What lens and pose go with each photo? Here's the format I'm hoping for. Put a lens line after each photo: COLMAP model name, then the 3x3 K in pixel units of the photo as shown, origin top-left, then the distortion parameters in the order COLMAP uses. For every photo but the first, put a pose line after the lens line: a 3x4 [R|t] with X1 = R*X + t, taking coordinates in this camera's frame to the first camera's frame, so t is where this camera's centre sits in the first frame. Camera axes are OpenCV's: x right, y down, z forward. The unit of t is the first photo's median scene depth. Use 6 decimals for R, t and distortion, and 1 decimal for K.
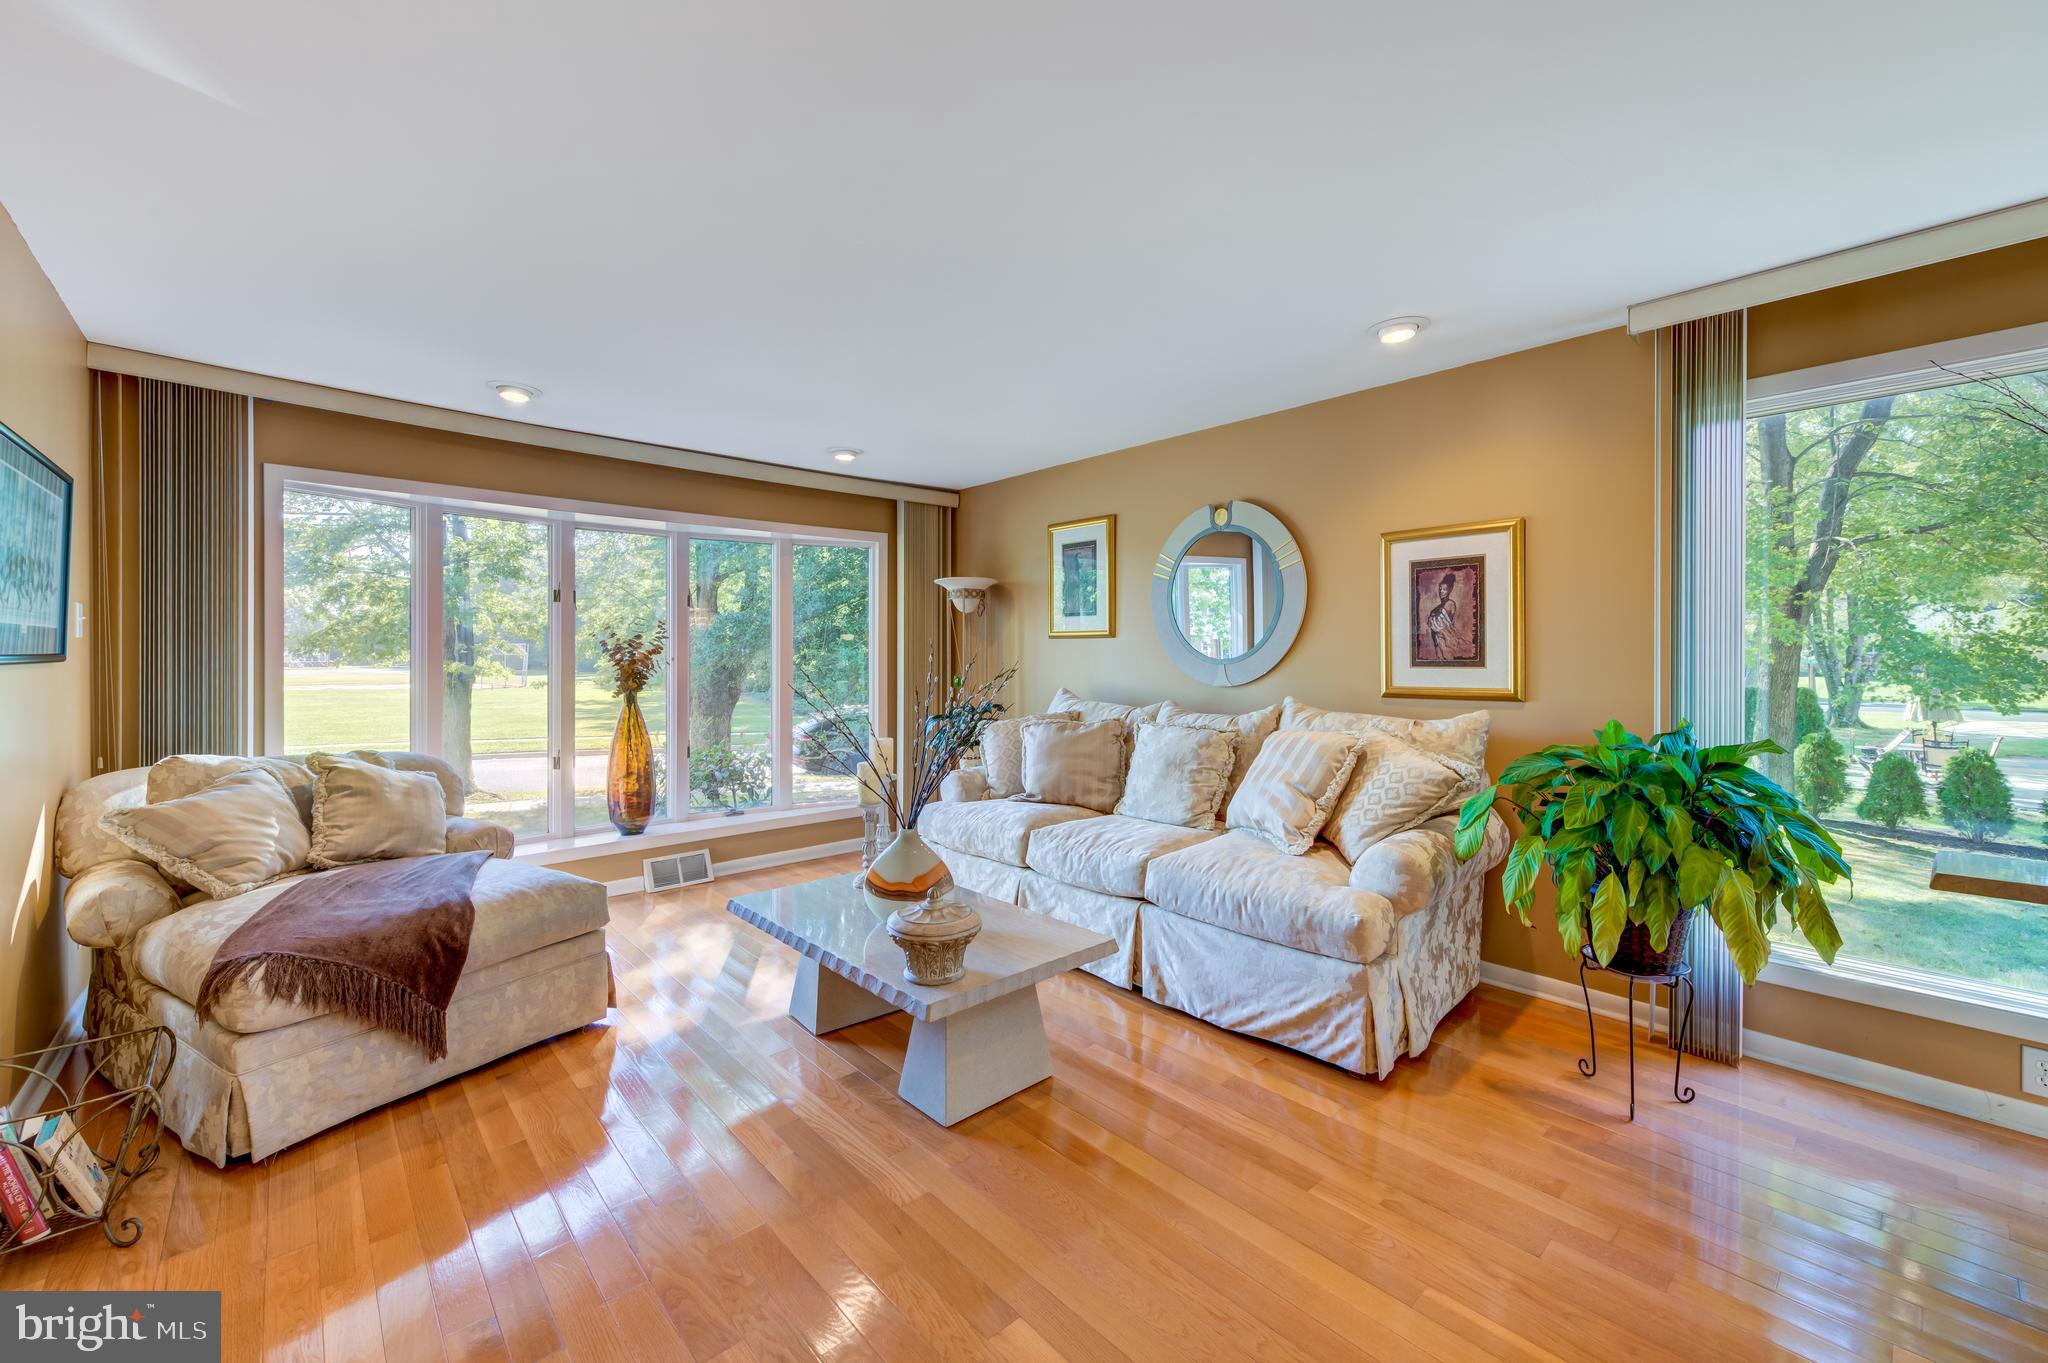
lens RADIAL K [[816.0, 0, 1028.9], [0, 816.0, 660.3], [0, 0, 1]] dist [0.001067, -0.000987]
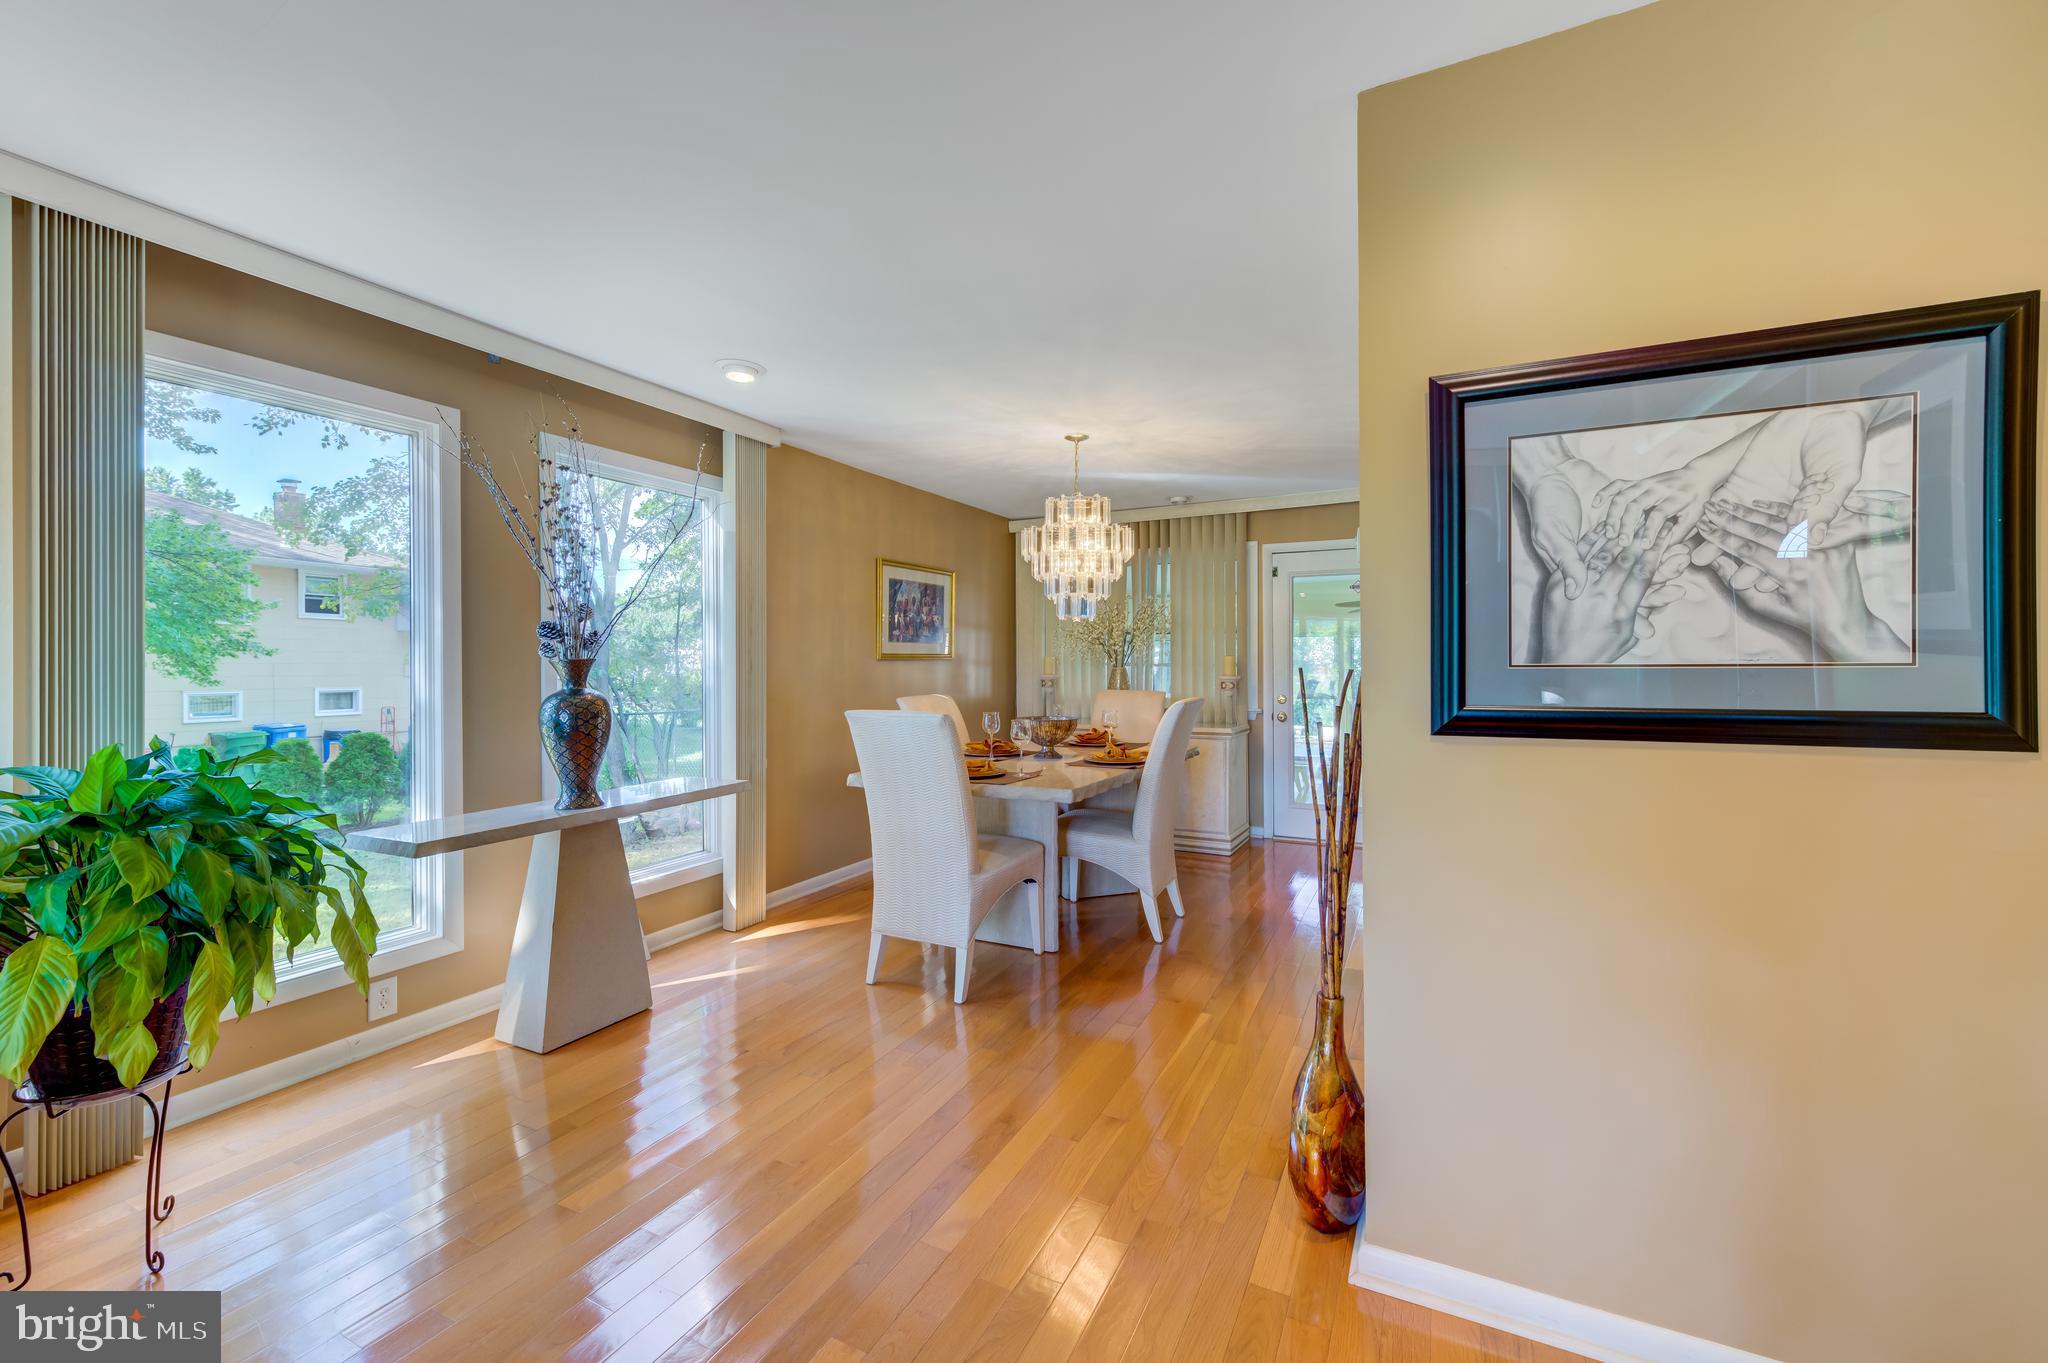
lens RADIAL K [[816.0, 0, 1041.3], [0, 816.0, 668.9], [0, 0, 1]] dist [0.001067, -0.000987]
pose [[-0.369390, -0.003828, 0.929267, -0.175907], [0.006973, 0.999952, 0.006891, 0.004560], [-0.929248, 0.009026, -0.369345, 0.351598]]
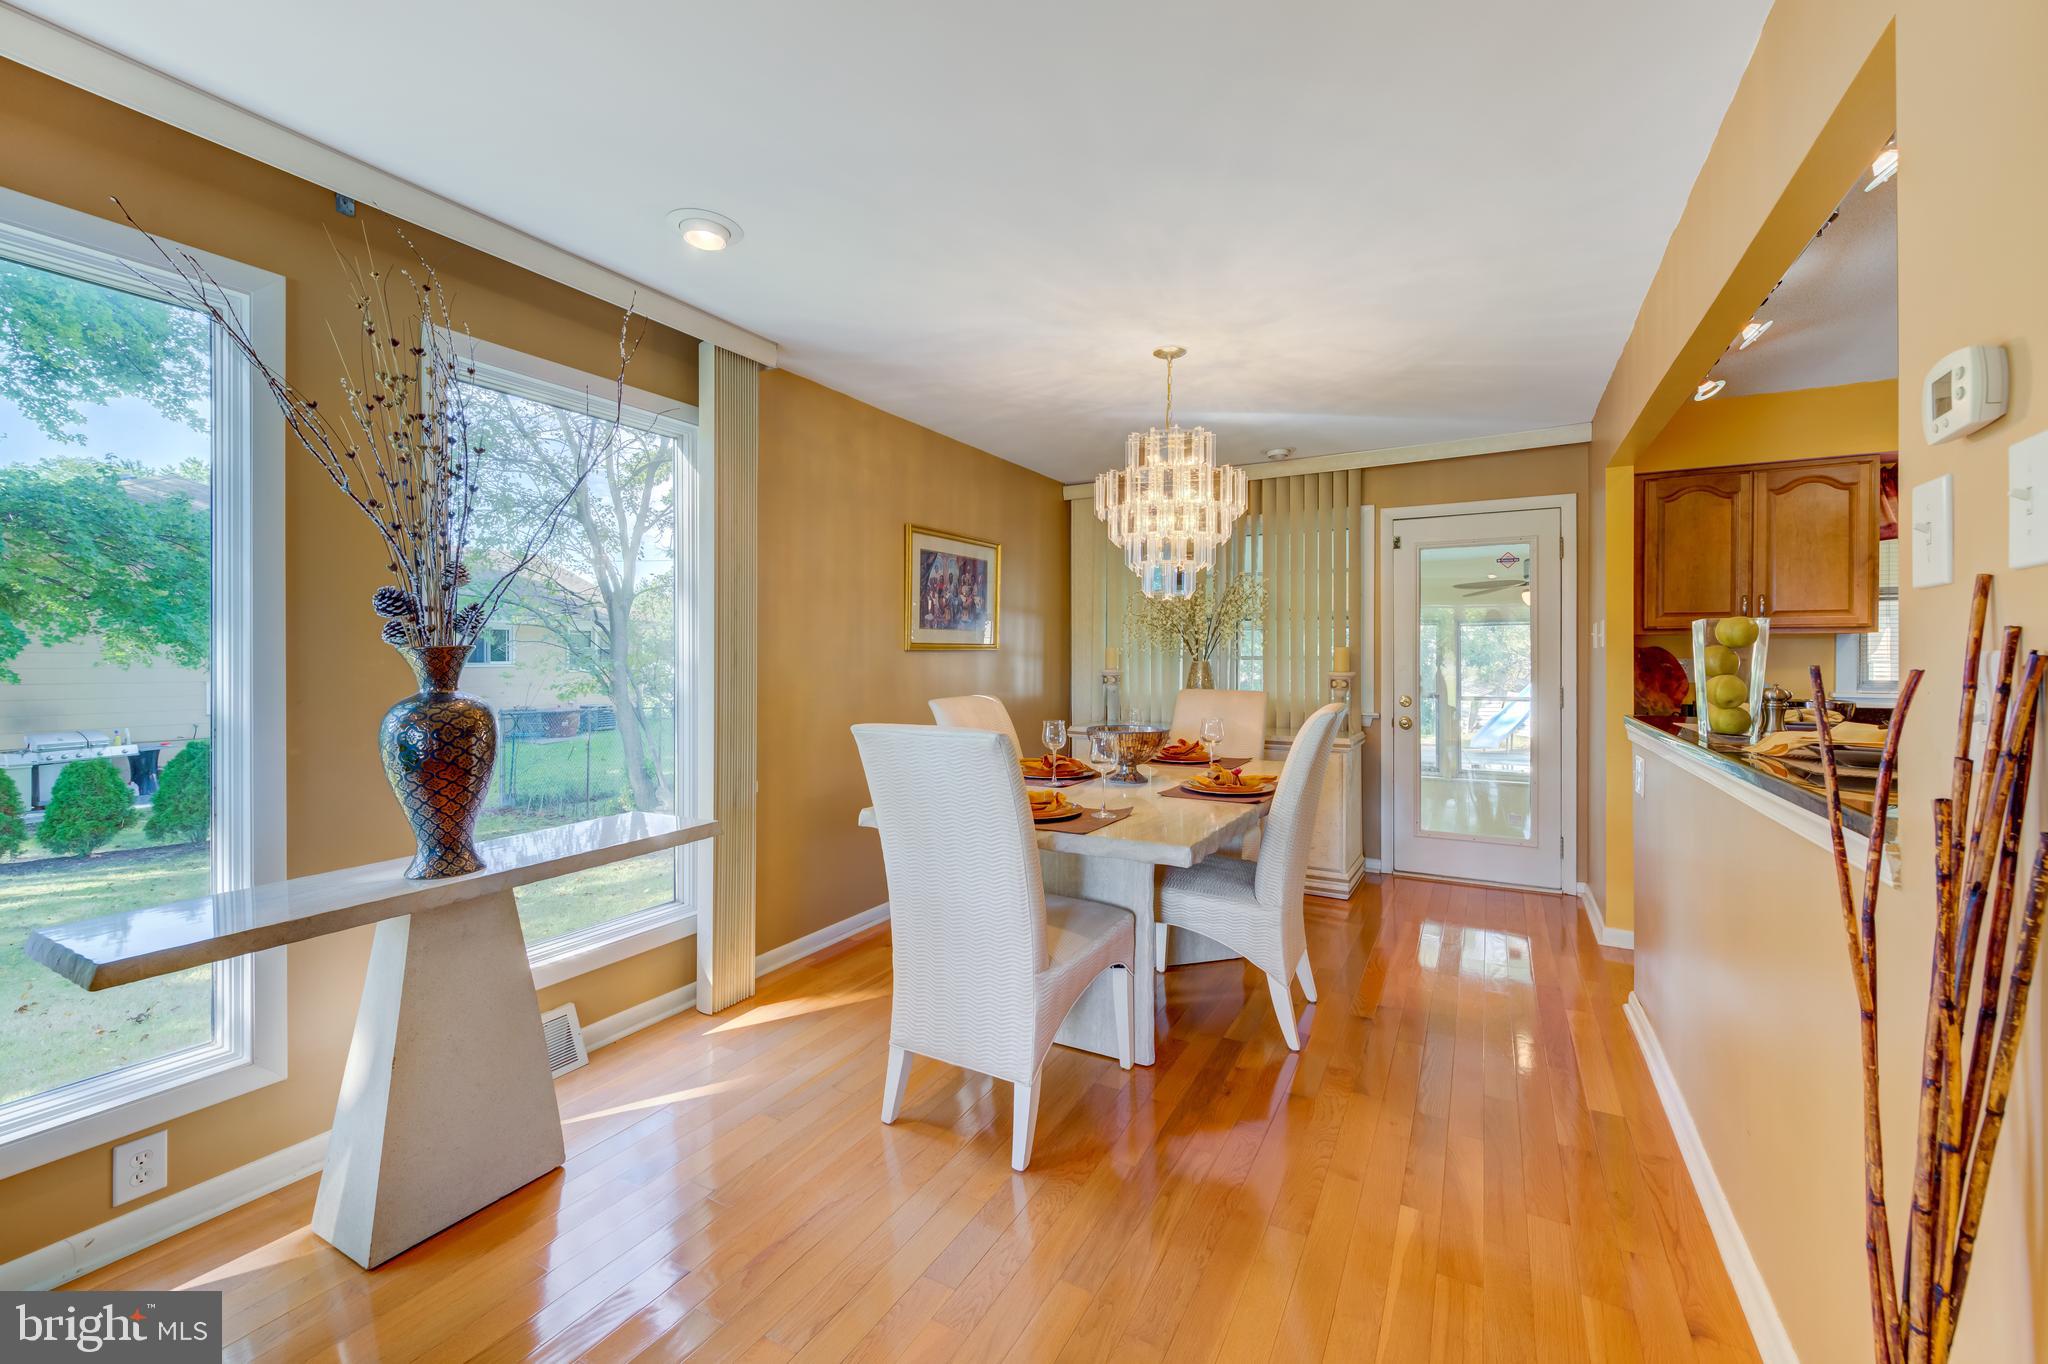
lens RADIAL K [[820.2, 0, 1040.3], [0, 820.2, 657.8], [0, 0, 1]] dist [0.002682, -0.001491]
pose [[-0.329099, -0.001044, 0.944295, 0.130142], [0.004005, 0.999989, 0.002502, 0.004569], [-0.944287, 0.004606, -0.329091, 0.286219]]
